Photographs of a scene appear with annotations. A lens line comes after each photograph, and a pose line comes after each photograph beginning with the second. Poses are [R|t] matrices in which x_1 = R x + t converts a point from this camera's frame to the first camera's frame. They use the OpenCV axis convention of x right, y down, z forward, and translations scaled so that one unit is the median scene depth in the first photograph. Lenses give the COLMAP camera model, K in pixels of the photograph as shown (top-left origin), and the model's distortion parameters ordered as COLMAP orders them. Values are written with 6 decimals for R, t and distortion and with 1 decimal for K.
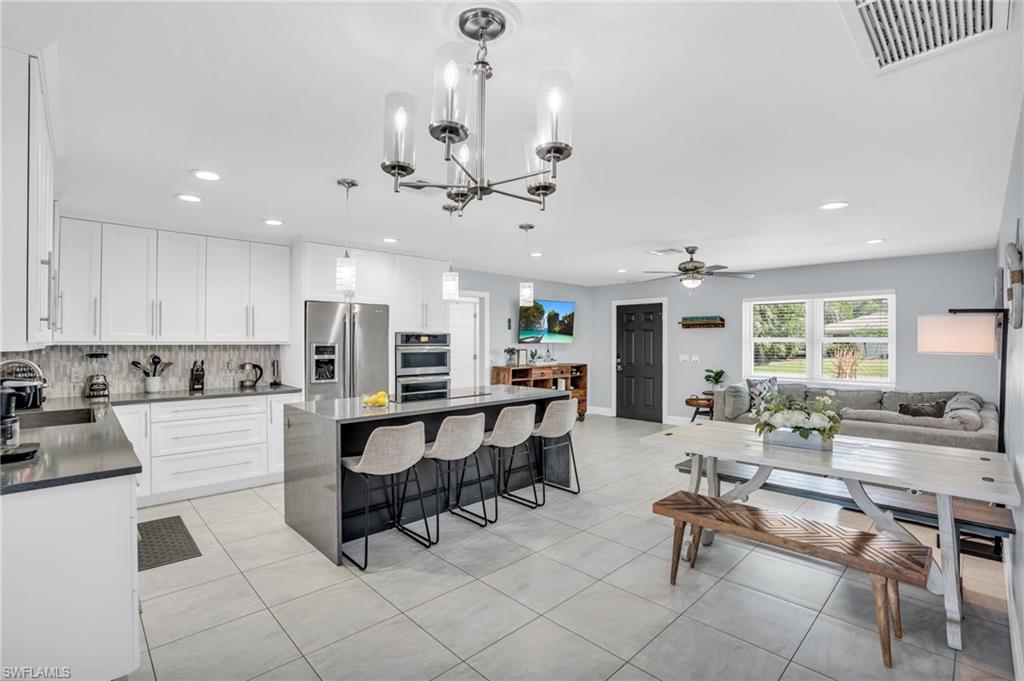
lens RADIAL K [[472.1, 0, 513.4], [0, 472.1, 339.6], [0, 0, 1]] dist [-0.067846, 0.025923]
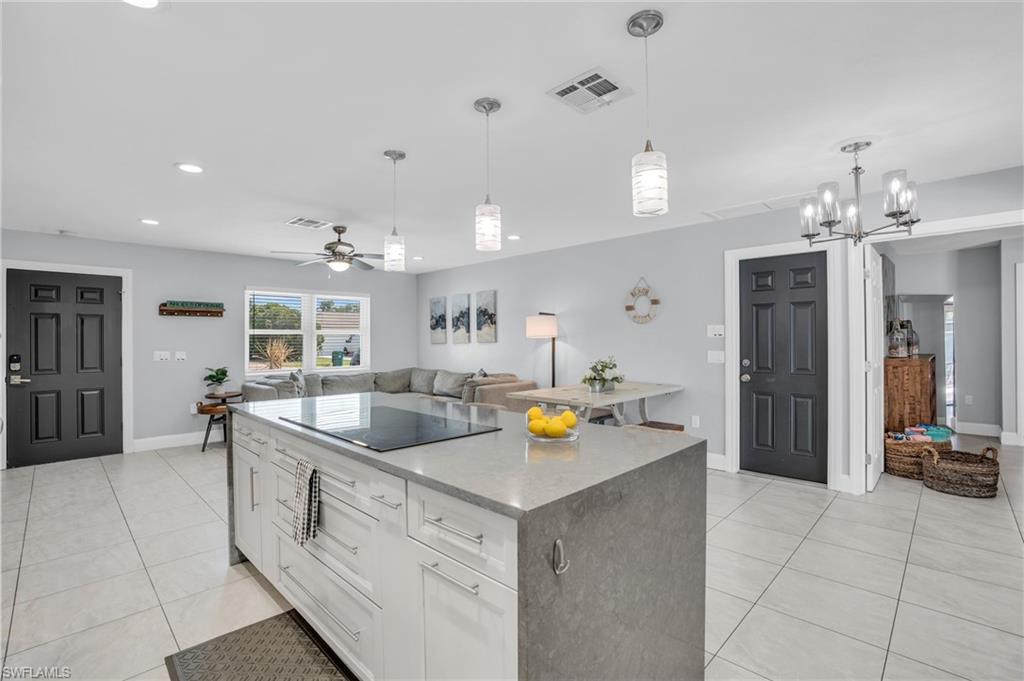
lens RADIAL K [[467.3, 0, 500.1], [0, 467.3, 338.6], [0, 0, 1]] dist [-0.060848, 0.024585]
pose [[-0.009343, 0.004162, 0.999948, -0.360989], [0.003478, 0.999985, -0.004130, 0.017252], [-0.999950, 0.003439, -0.009357, 0.478807]]
